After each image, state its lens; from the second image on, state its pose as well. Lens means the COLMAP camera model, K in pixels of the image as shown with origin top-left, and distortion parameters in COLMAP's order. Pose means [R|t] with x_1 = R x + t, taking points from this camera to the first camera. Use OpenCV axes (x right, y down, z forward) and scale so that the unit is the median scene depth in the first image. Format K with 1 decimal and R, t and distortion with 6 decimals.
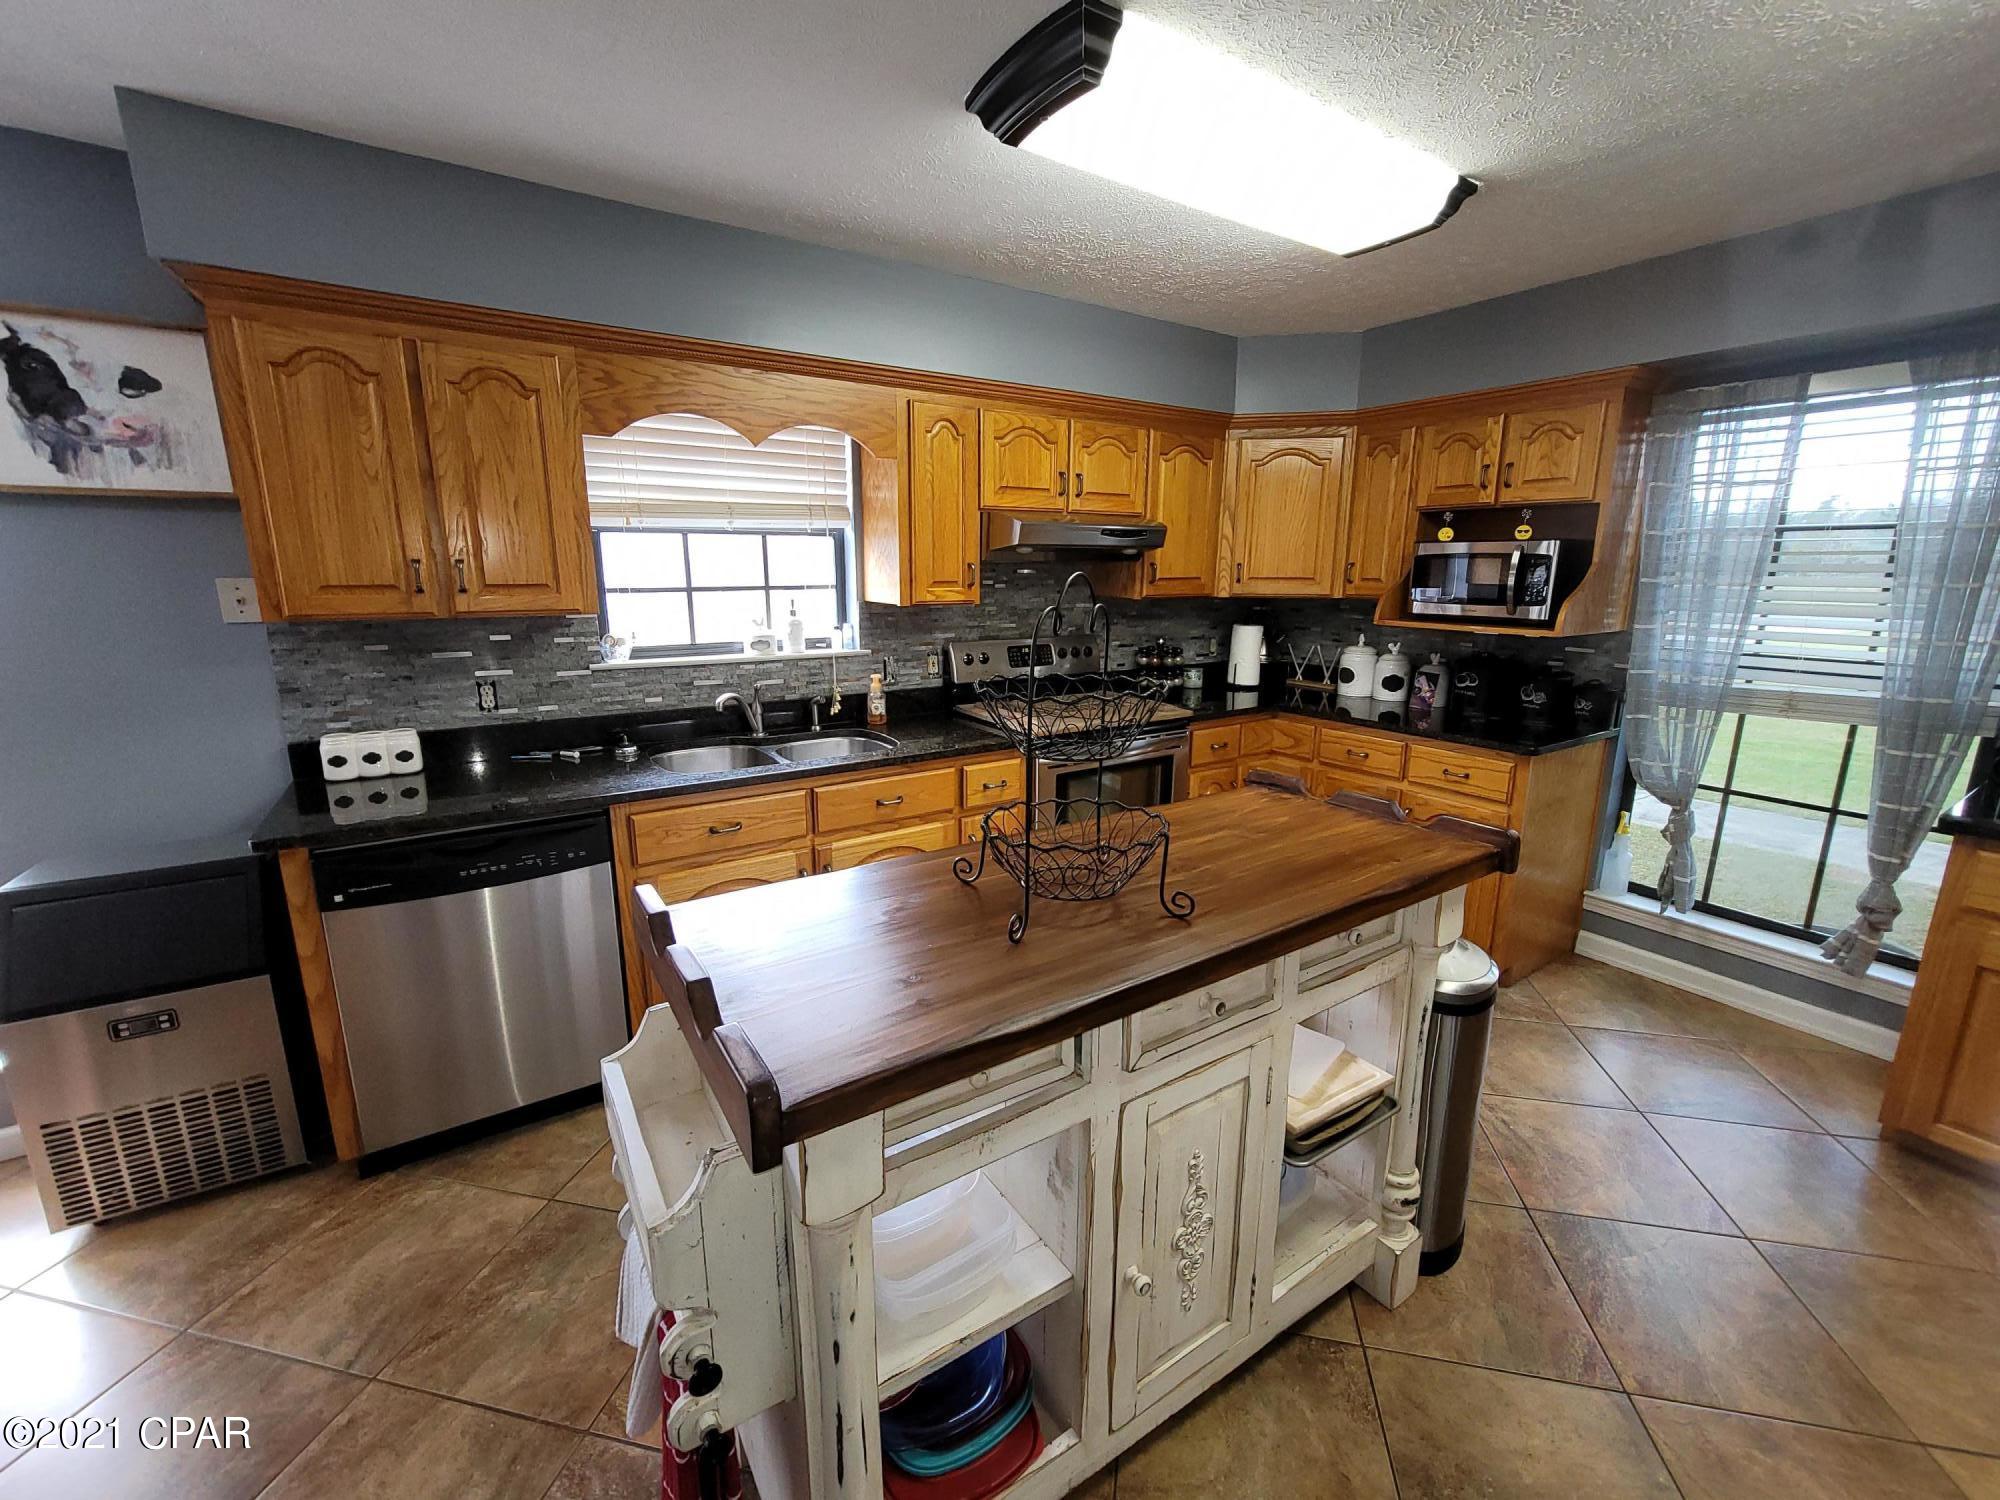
lens RADIAL K [[820.2, 0, 1000.5], [0, 820.2, 742.5], [0, 0, 1]] dist [-0.001796, -0.000598]
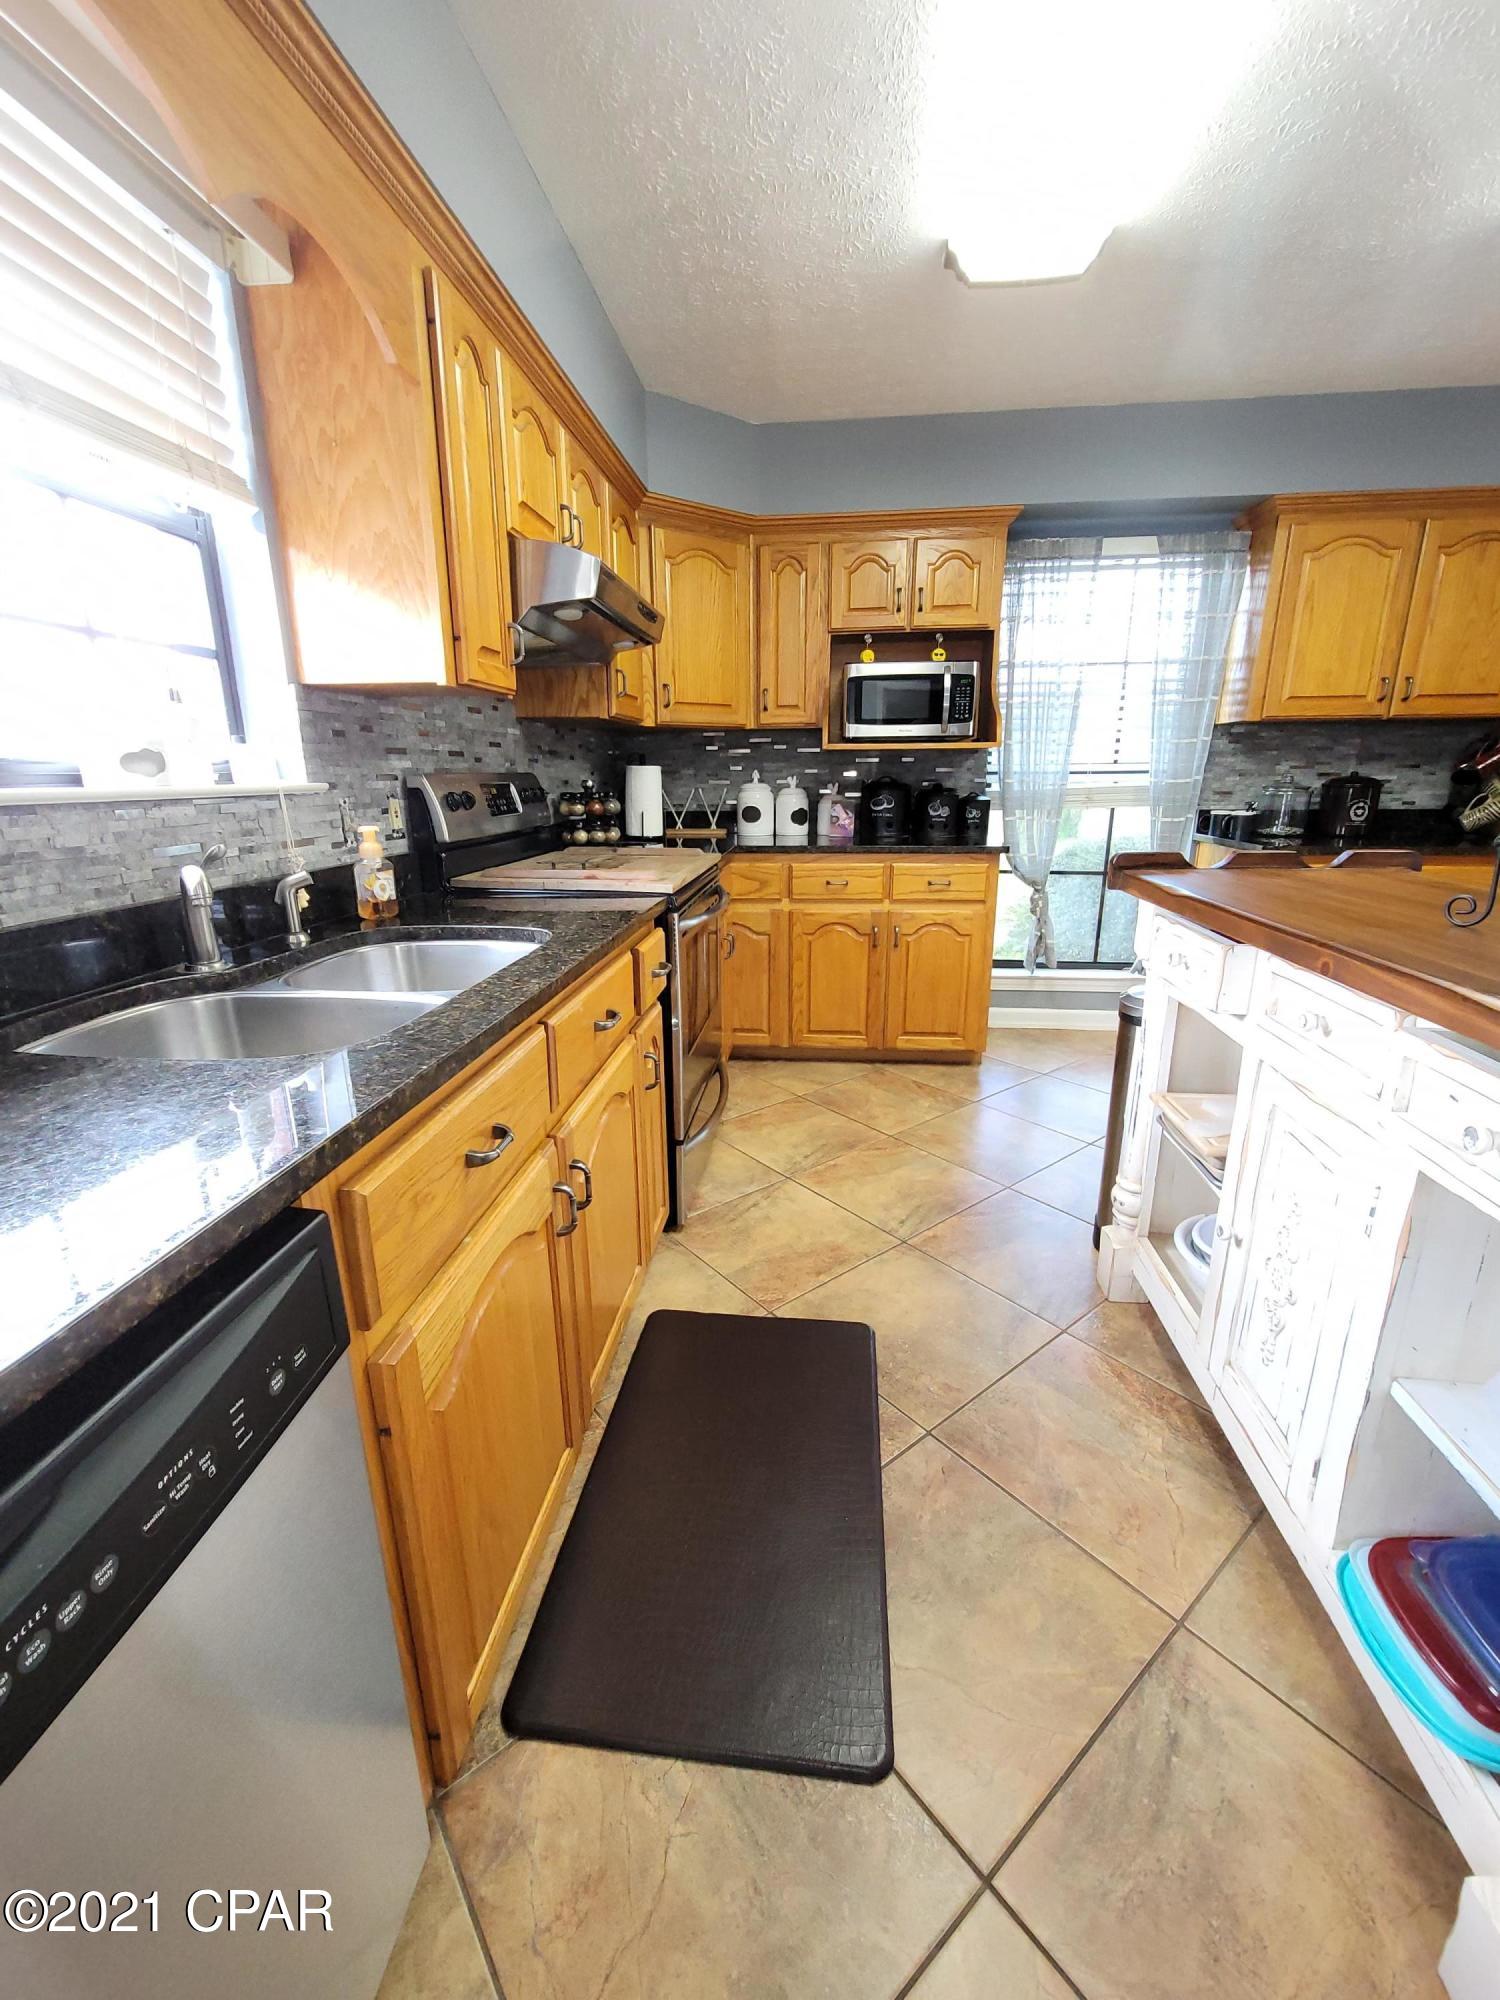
lens RADIAL K [[820.2, 0, 750.0], [0, 820.2, 1000.0], [0, 0, 1]] dist [-0.001796, -0.000598]
pose [[0.641464, -0.217720, 0.735610, -0.391801], [0.174571, 0.975153, 0.136389, -0.001763], [-0.747027, 0.040927, 0.663533, 0.445887]]
